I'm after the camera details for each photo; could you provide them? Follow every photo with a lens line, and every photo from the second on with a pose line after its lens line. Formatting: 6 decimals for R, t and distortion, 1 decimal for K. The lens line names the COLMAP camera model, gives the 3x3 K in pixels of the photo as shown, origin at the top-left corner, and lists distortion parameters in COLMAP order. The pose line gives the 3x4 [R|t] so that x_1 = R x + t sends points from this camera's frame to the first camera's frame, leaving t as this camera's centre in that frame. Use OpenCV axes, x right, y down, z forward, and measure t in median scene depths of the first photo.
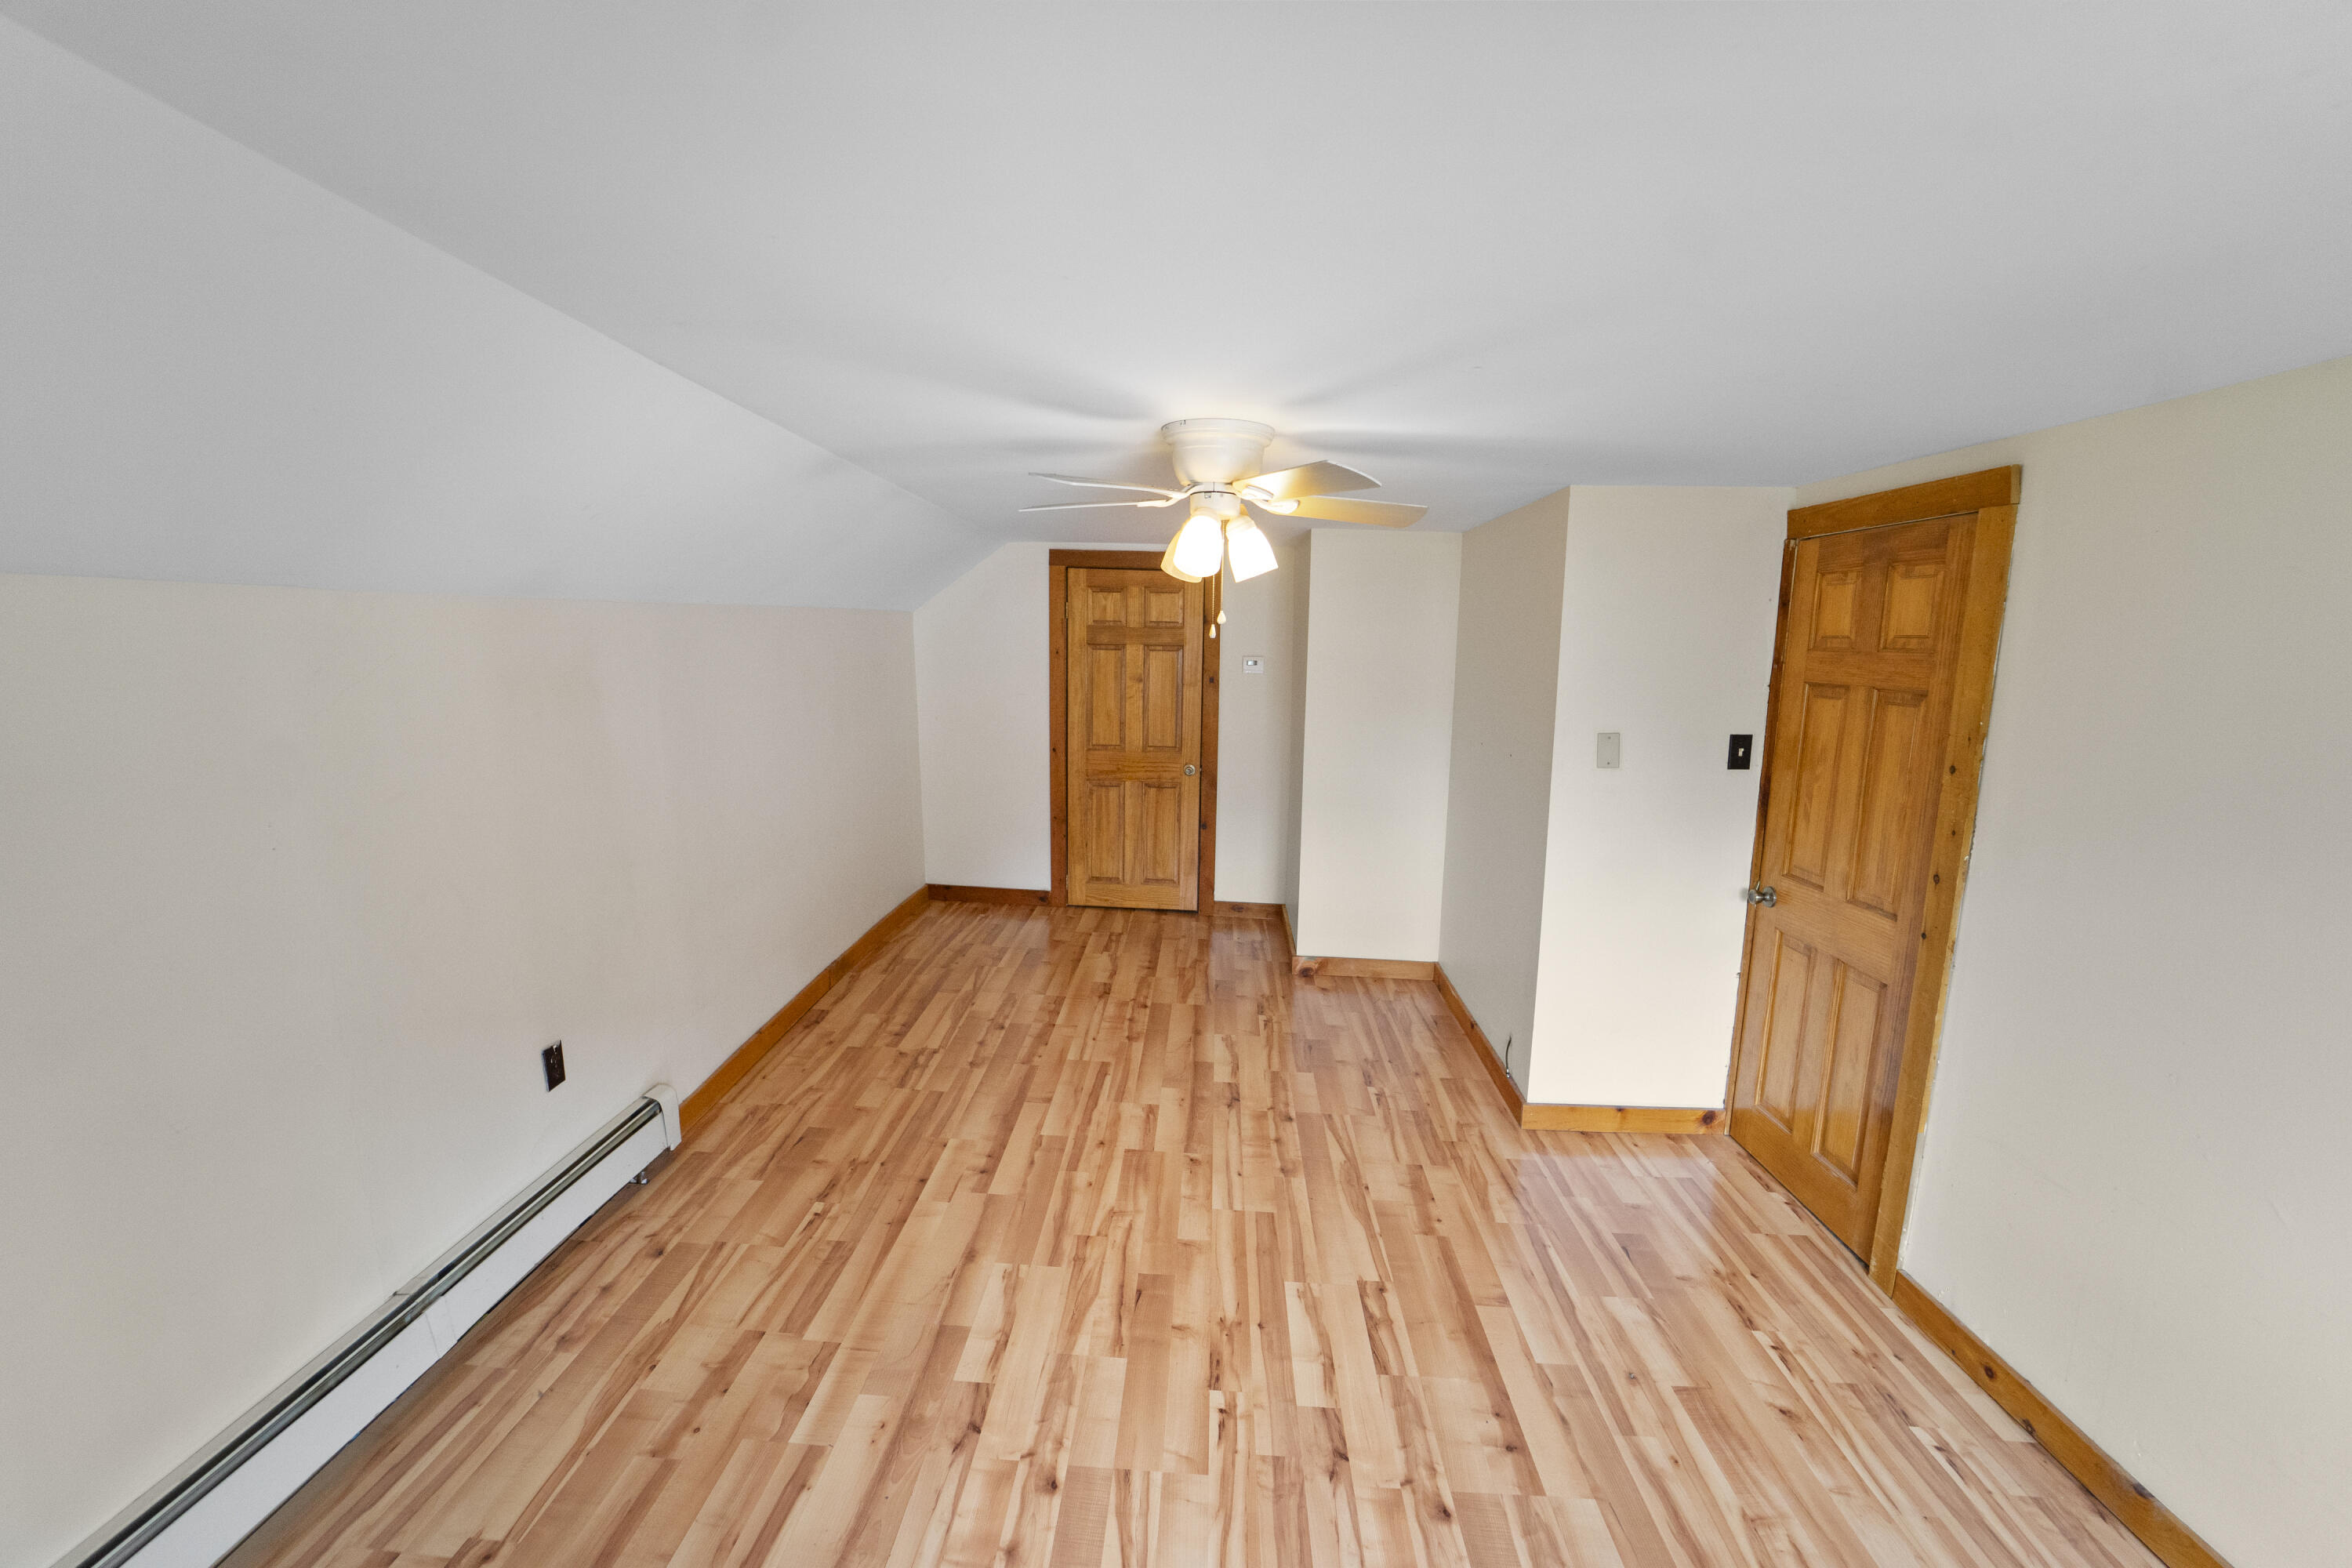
lens RADIAL K [[959.7, 0, 1170.1], [0, 959.7, 786.1], [0, 0, 1]] dist [-0.020190, -0.000450]
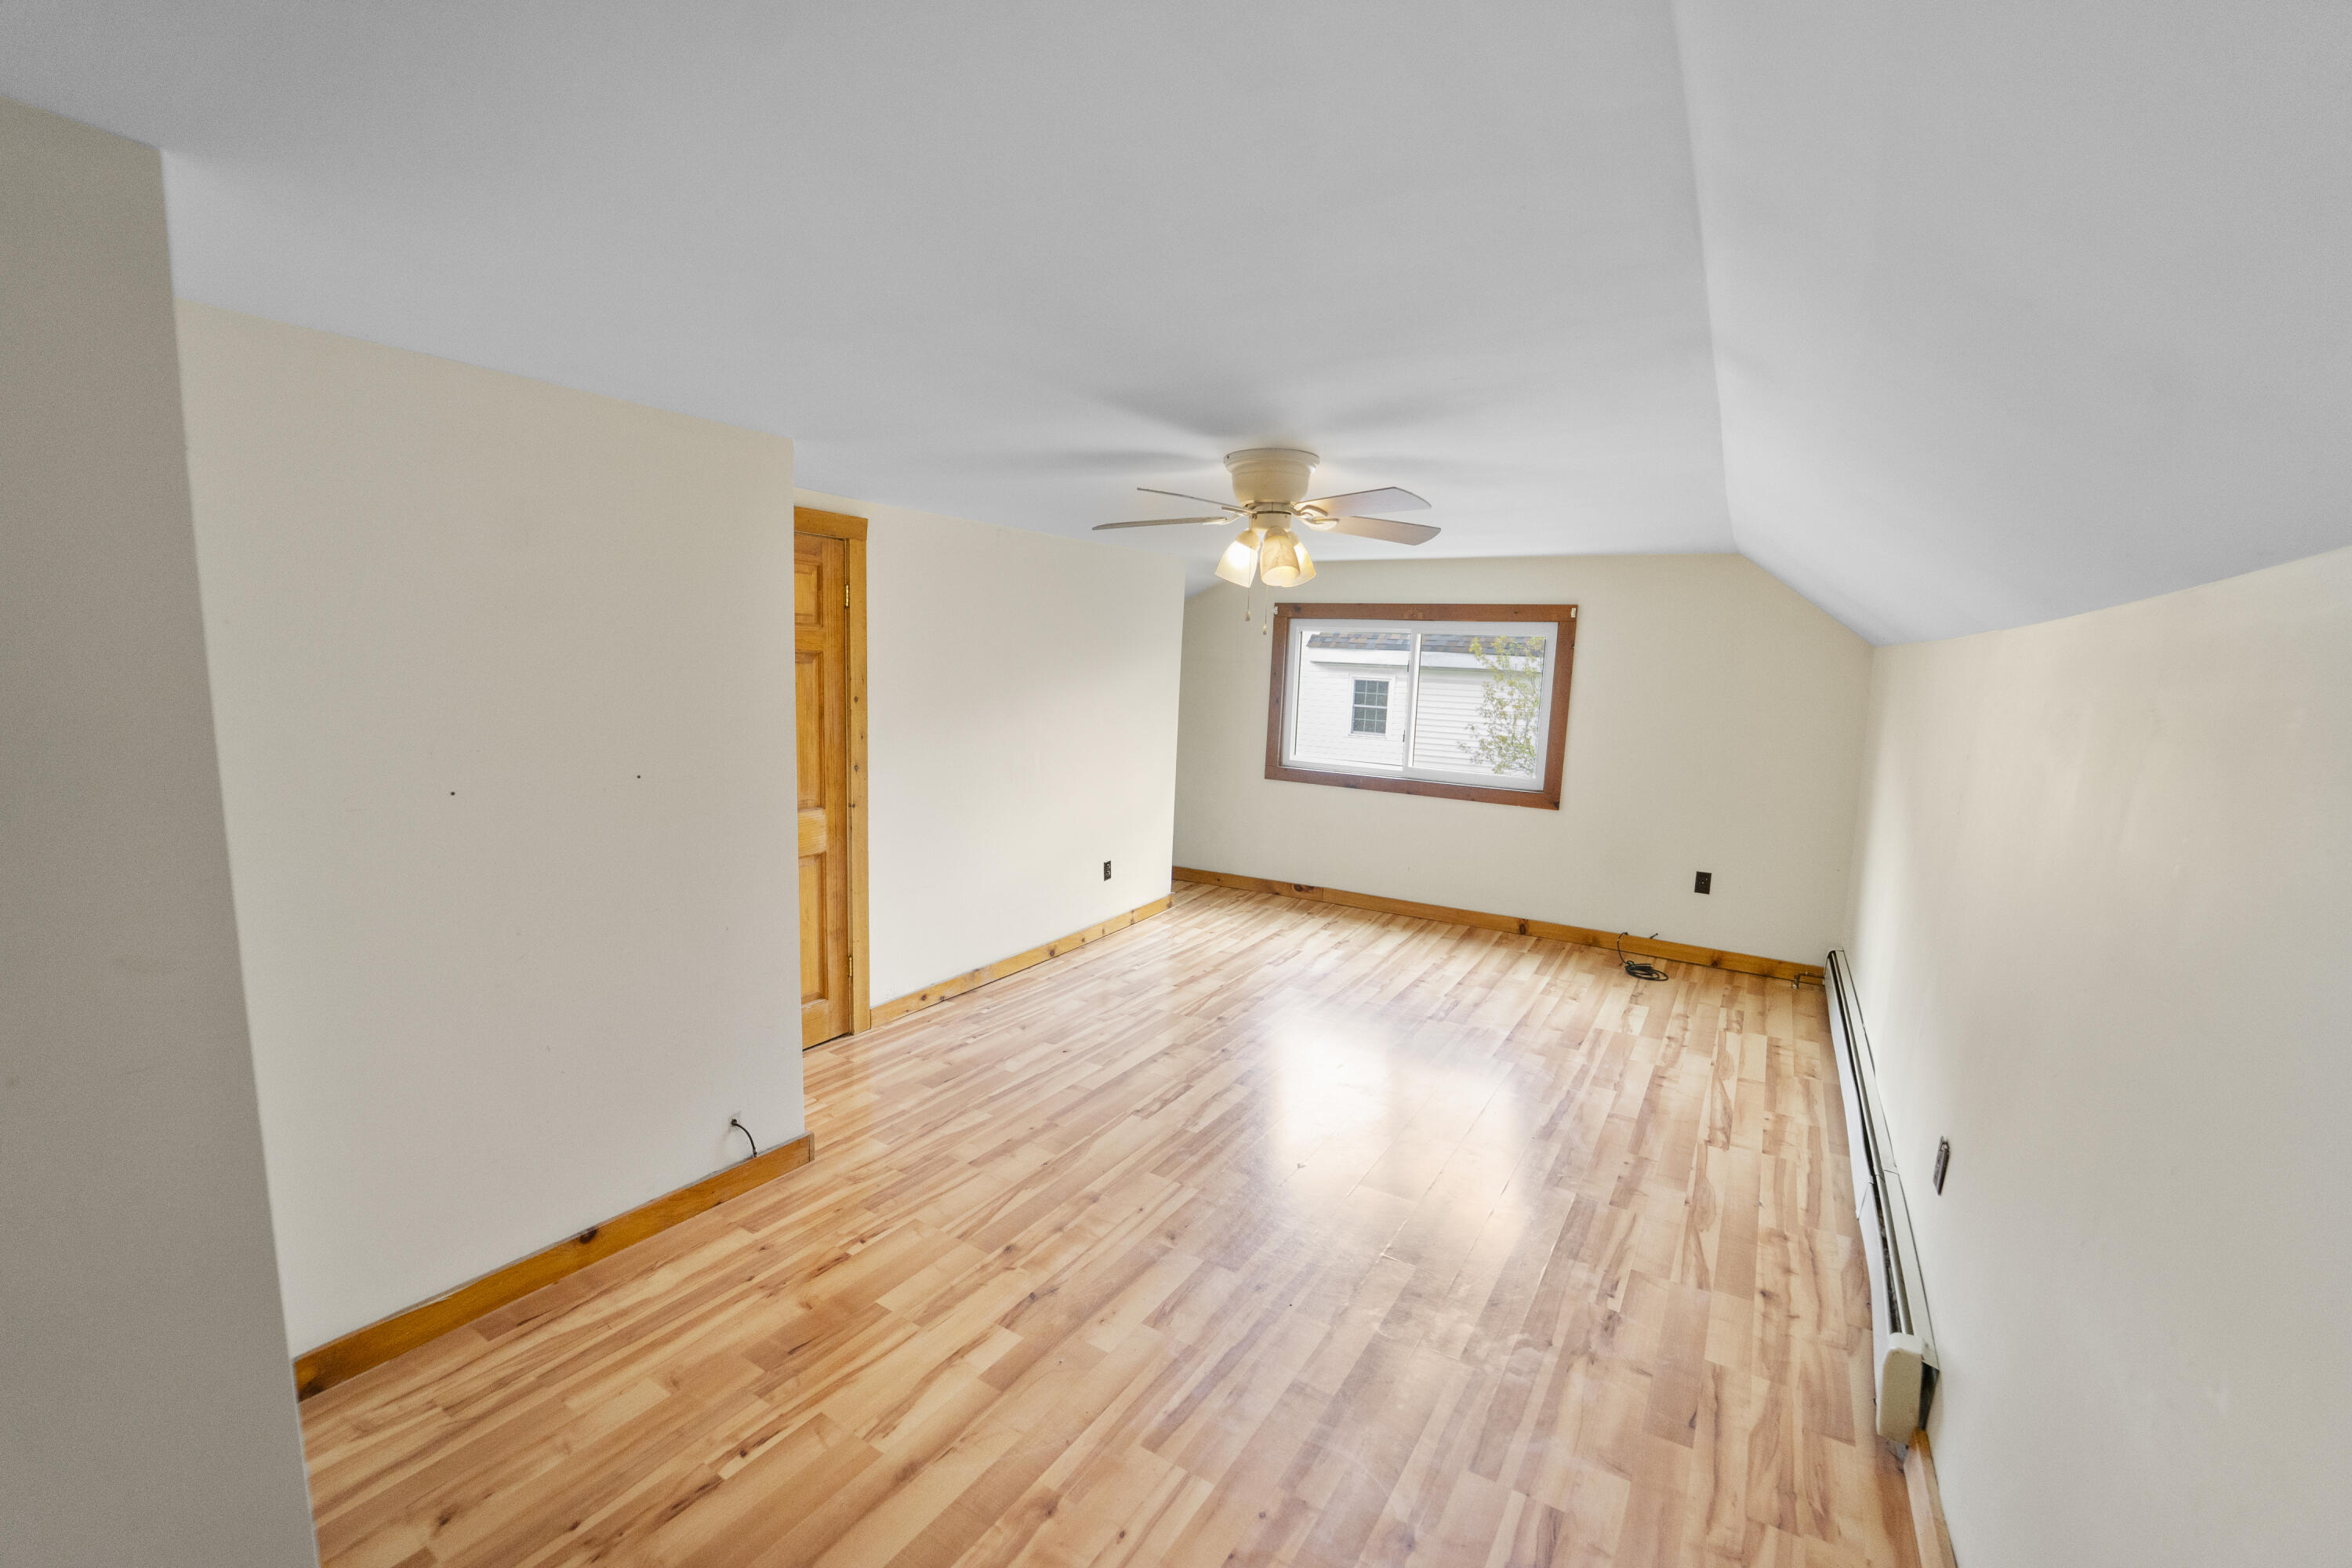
lens RADIAL K [[959.7, 0, 1170.1], [0, 959.7, 786.1], [0, 0, 1]] dist [-0.020190, -0.000450]
pose [[-0.868270, -0.112548, 0.483157, -0.347062], [0.027843, 0.961335, 0.273971, -0.235890], [-0.495310, 0.251334, -0.831564, 1.629826]]
